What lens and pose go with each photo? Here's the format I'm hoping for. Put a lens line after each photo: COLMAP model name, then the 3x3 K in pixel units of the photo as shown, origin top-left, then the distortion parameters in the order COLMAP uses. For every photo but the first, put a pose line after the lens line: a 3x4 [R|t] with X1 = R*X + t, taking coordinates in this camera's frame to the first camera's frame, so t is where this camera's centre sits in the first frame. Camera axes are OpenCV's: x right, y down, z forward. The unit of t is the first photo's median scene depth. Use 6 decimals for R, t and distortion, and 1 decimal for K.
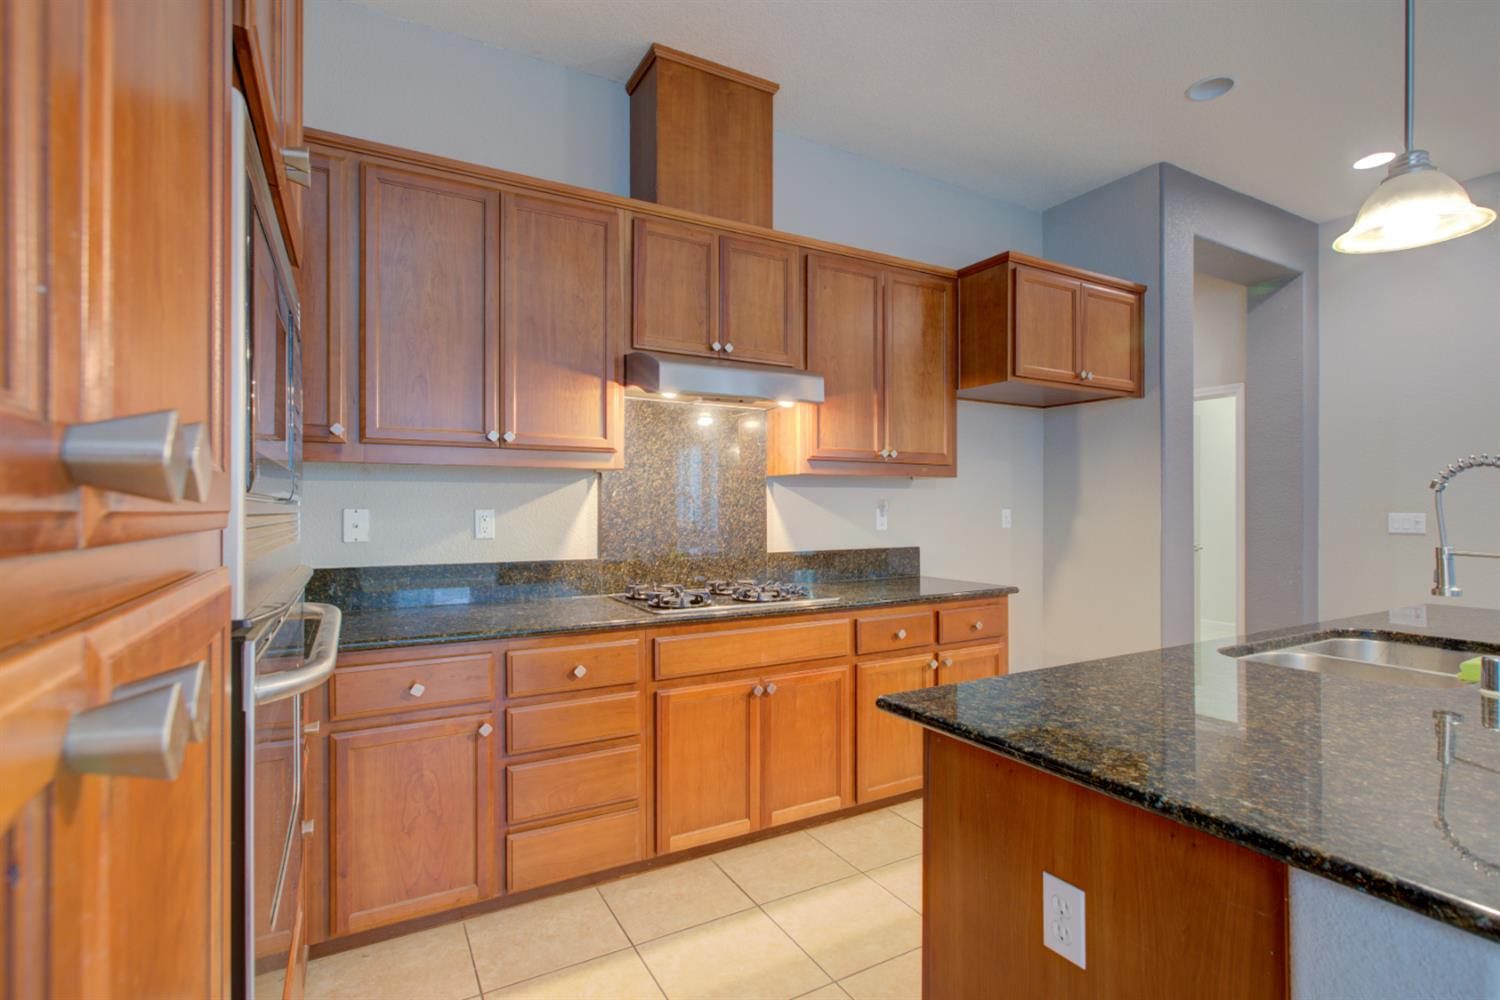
lens RADIAL K [[697.3, 0, 752.4], [0, 697.3, 504.3], [0, 0, 1]] dist [-0.000906, 0.001517]
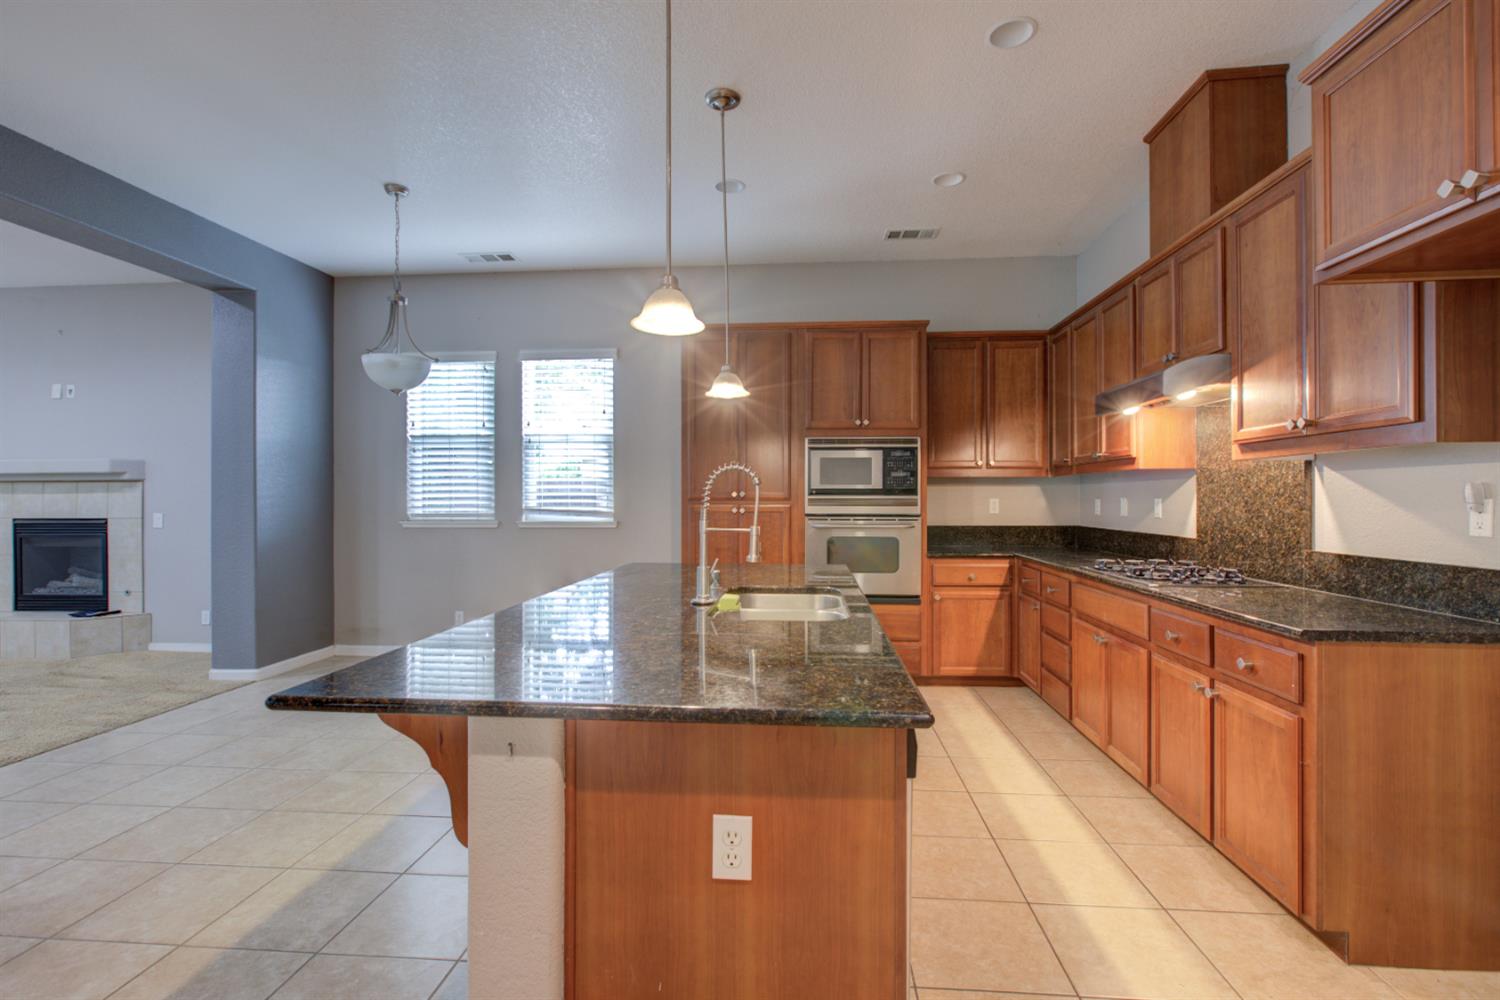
lens RADIAL K [[697.3, 0, 733.3], [0, 697.3, 502.7], [0, 0, 1]] dist [-0.000906, 0.001517]
pose [[-0.583949, 0.005251, -0.811773, 1.274067], [0.002731, 0.999986, 0.004503, 0.006820], [0.811786, 0.000413, -0.583955, 1.061579]]
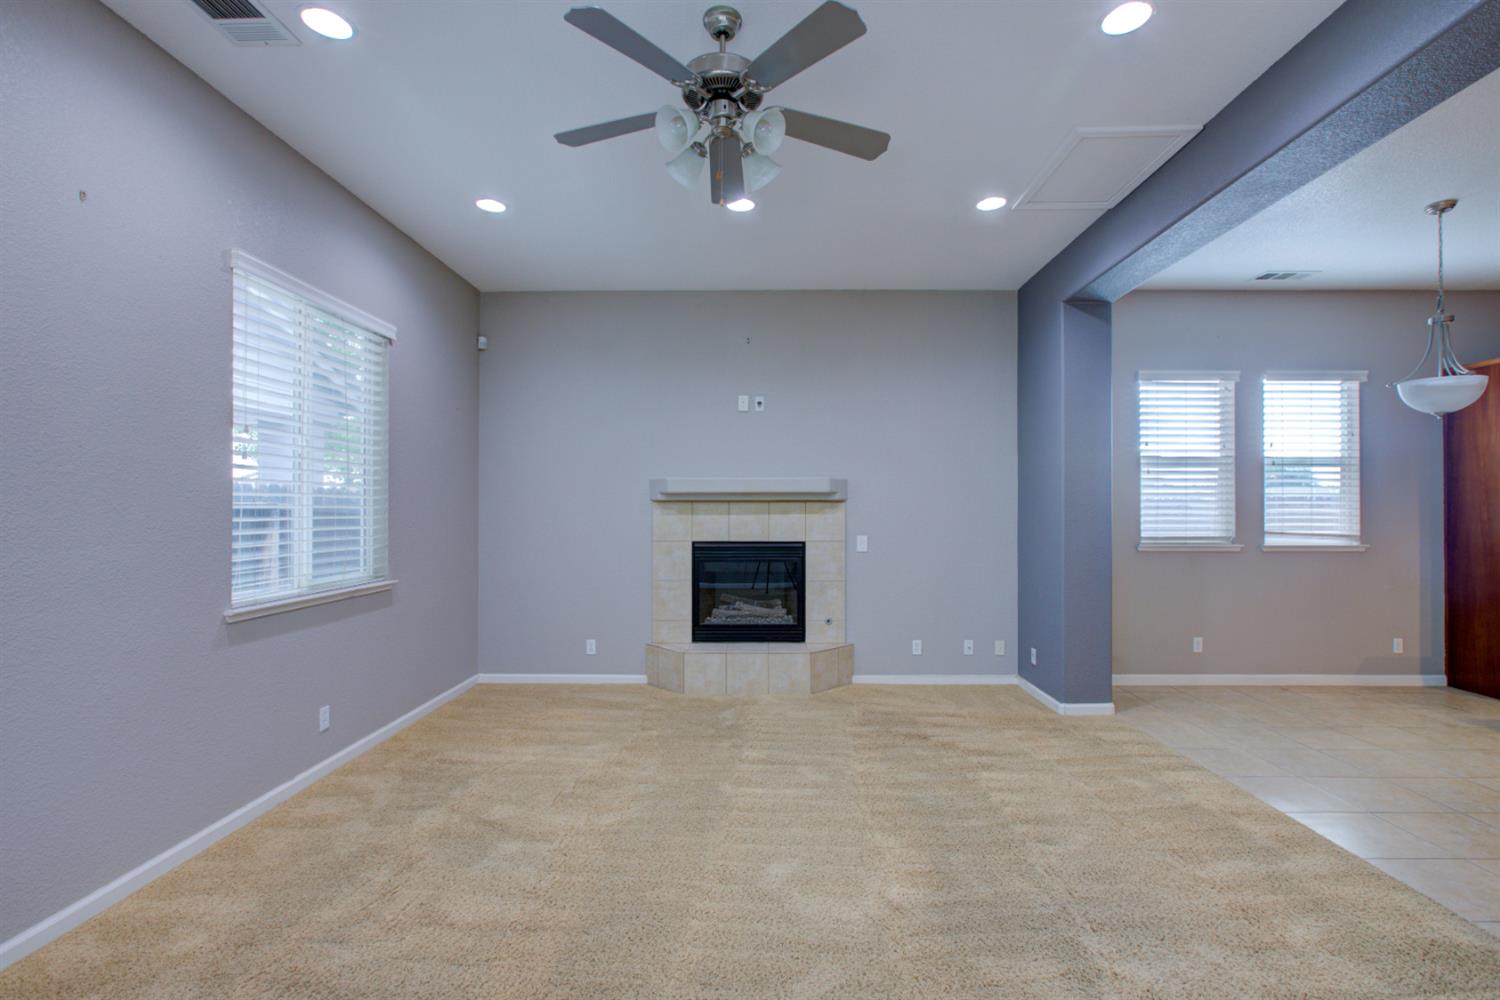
lens RADIAL K [[697.3, 0, 743.8], [0, 697.3, 502.7], [0, 0, 1]] dist [-0.000906, 0.001517]
pose [[-0.509598, -0.011742, -0.860332, 2.390356], [0.000010, 0.999907, -0.013653, -0.022193], [0.860412, -0.006966, -0.509551, -0.787025]]
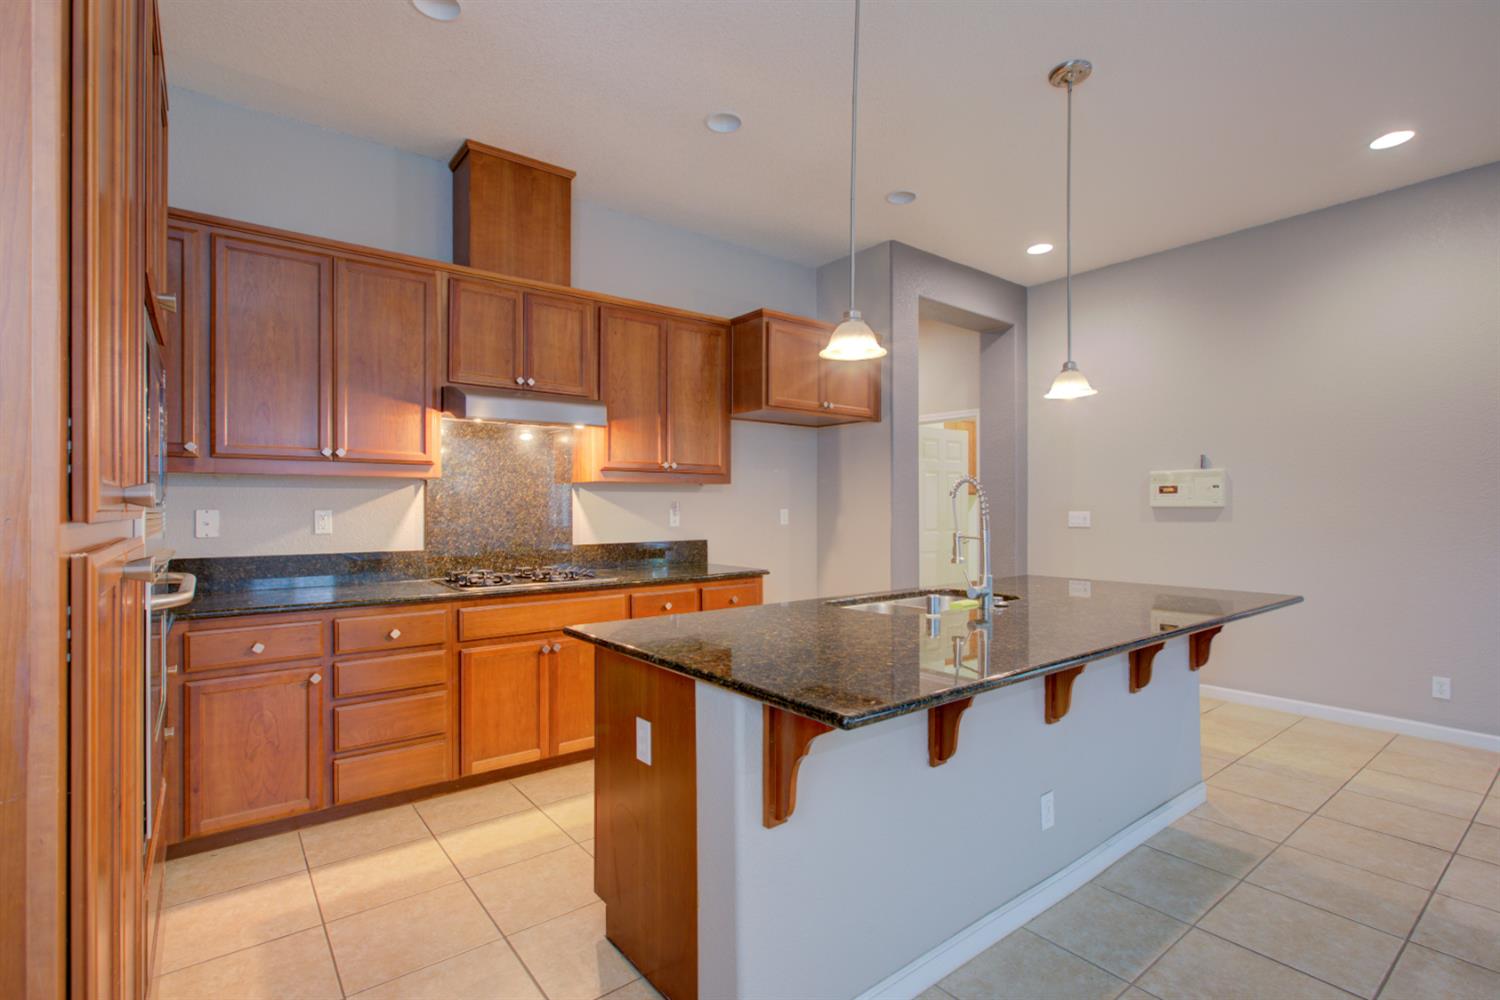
lens RADIAL K [[697.3, 0, 743.3], [0, 697.3, 502.1], [0, 0, 1]] dist [-0.000906, 0.001517]
pose [[0.990483, -0.000214, 0.137638, 0.171553], [0.000570, 0.999997, -0.002545, -0.003038], [-0.137637, 0.002600, 0.990479, -0.300248]]
